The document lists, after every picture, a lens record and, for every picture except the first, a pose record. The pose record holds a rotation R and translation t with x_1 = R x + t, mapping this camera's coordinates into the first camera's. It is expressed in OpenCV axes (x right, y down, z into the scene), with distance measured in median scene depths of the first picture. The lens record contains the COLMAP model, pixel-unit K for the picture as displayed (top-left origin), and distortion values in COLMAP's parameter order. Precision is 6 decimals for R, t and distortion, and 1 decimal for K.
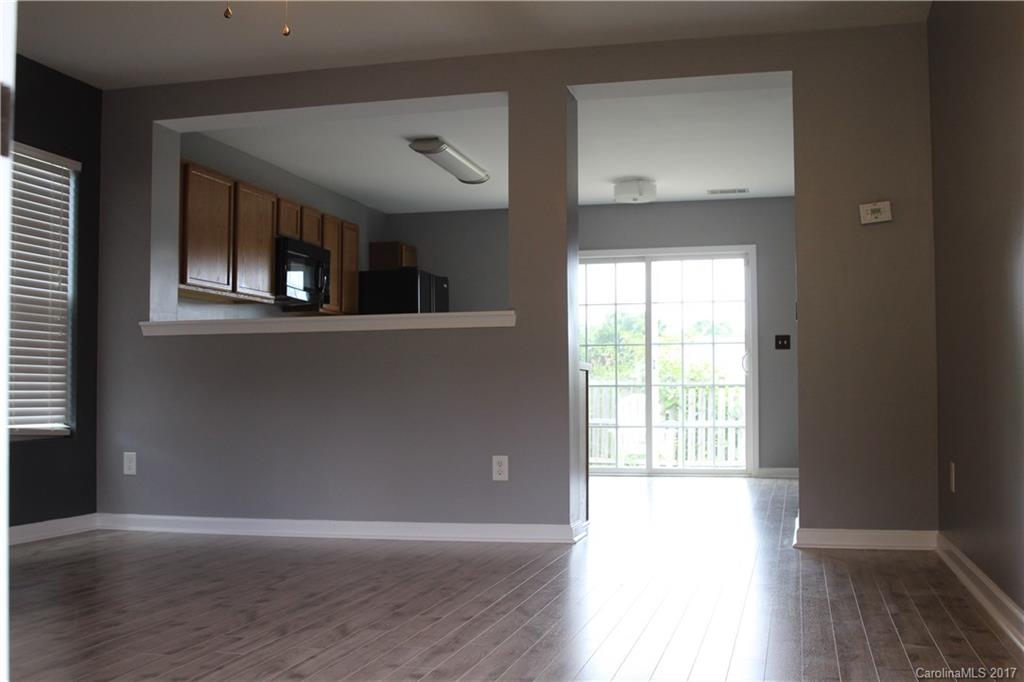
lens RADIAL K [[1112.9, 0, 512.0], [0, 1112.9, 341.0], [0, 0, 1]] dist [-0.084756, 0.038322]
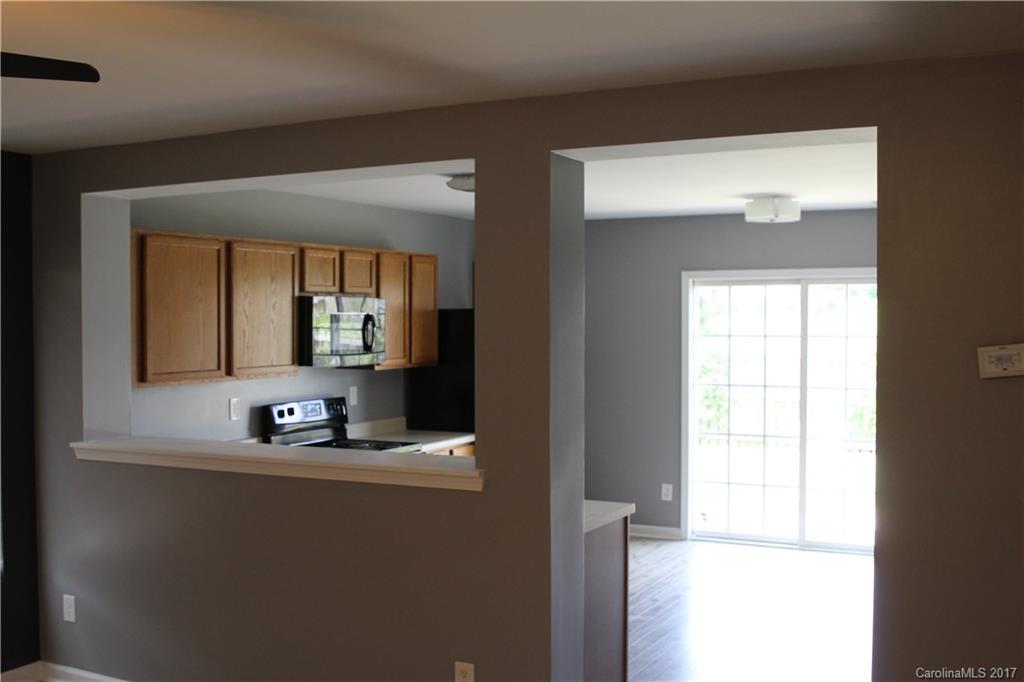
lens RADIAL K [[1112.9, 0, 512.0], [0, 1112.9, 341.0], [0, 0, 1]] dist [-0.084756, 0.038322]
pose [[0.970978, 0.008217, -0.239026, 0.166257], [0.009727, 0.997226, 0.073795, -0.140611], [0.238970, -0.073978, 0.968205, 0.269293]]
